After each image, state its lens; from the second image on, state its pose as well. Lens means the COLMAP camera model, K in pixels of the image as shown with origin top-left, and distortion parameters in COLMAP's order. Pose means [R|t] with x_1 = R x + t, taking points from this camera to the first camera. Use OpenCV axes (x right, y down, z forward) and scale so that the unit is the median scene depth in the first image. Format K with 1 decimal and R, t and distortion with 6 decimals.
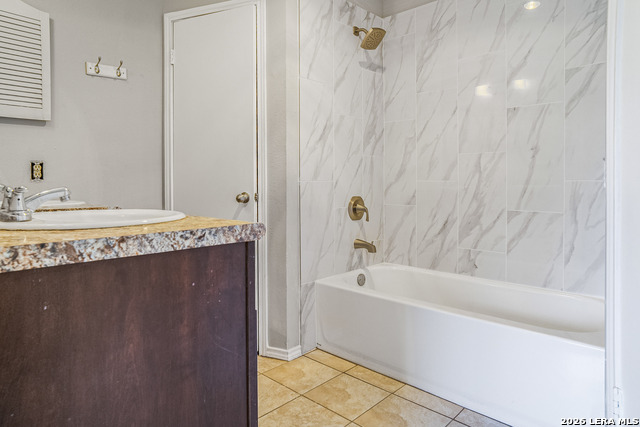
lens RADIAL K [[385.7, 0, 331.8], [0, 385.7, 186.0], [0, 0, 1]] dist [-0.057011, 0.038853]
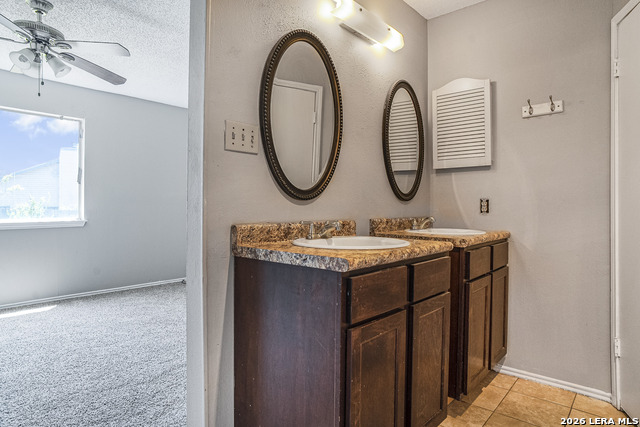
lens RADIAL K [[385.7, 0, 321.8], [0, 385.7, 211.2], [0, 0, 1]] dist [-0.057011, 0.038853]
pose [[0.057736, 0.014300, -0.998229, 1.082894], [-0.016906, 0.999768, 0.013344, -0.072499], [0.998189, 0.016106, 0.057964, 0.902482]]
